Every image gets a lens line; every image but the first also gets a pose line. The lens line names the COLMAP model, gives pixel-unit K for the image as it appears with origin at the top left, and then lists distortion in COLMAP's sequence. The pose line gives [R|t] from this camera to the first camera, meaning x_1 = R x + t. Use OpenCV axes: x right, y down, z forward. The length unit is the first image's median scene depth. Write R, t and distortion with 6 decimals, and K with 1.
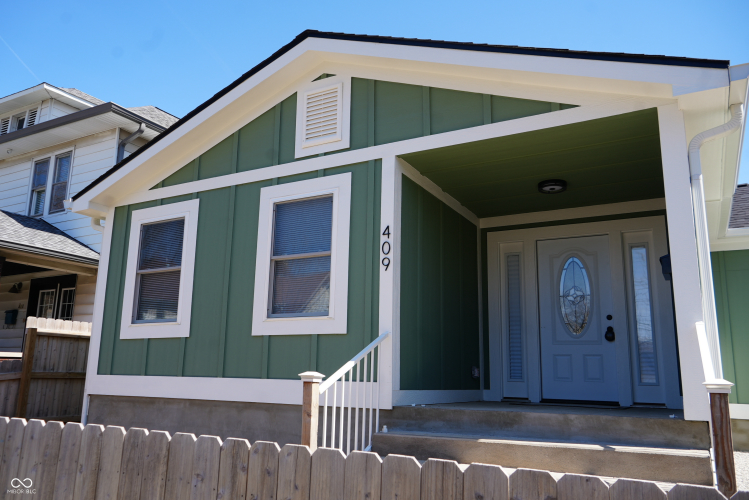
lens RADIAL K [[595.8, 0, 376.1], [0, 595.8, 251.0], [0, 0, 1]] dist [-0.007330, 0.012251]
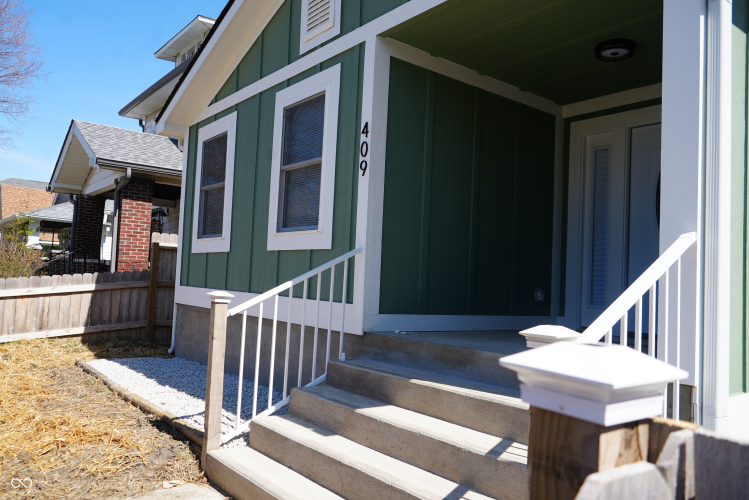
lens RADIAL K [[595.8, 0, 374.4], [0, 595.8, 245.6], [0, 0, 1]] dist [-0.007330, 0.012251]
pose [[0.916835, 0.001563, -0.399264, 0.334176], [0.052323, 0.990898, 0.124030, 0.024266], [0.395823, -0.134606, 0.908408, 0.197417]]
